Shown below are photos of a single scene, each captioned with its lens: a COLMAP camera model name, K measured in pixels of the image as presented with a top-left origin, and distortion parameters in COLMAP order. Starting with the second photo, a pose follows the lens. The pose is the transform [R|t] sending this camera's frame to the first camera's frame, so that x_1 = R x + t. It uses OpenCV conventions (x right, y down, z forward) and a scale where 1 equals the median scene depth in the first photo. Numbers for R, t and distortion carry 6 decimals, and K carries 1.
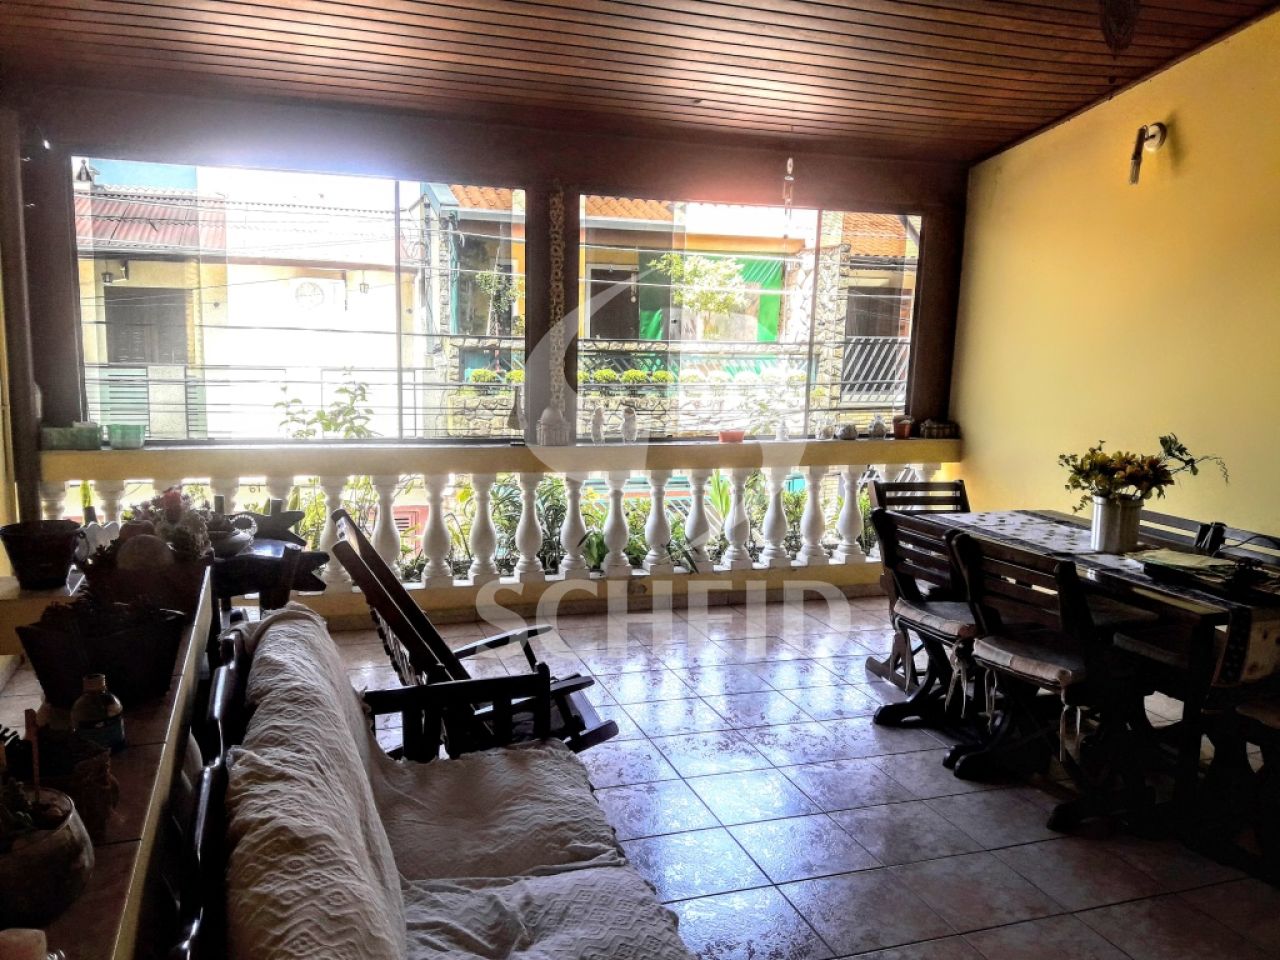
lens RADIAL K [[1055.1, 0, 641.2], [0, 1055.1, 506.5], [0, 0, 1]] dist [0.153262, -0.354648]
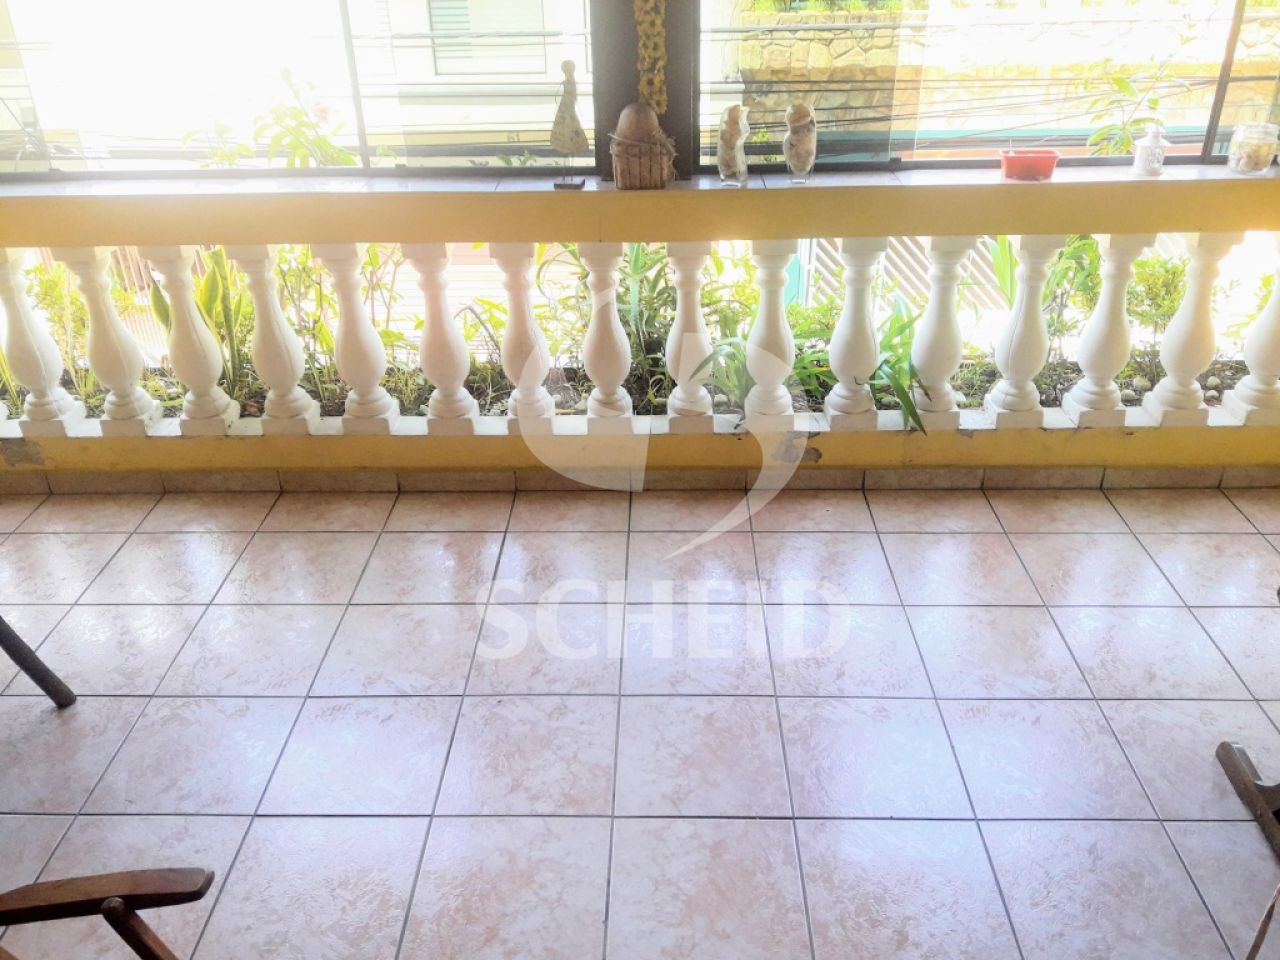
lens RADIAL K [[1048.5, 0, 640.0], [0, 1048.5, 480.0], [0, 0, 1]] dist [-0.017547, -0.005302]
pose [[0.938136, 0.121659, -0.324191, 0.095710], [-0.007948, 0.943565, 0.331091, -0.089788], [0.346176, -0.308032, 0.886159, 0.511774]]
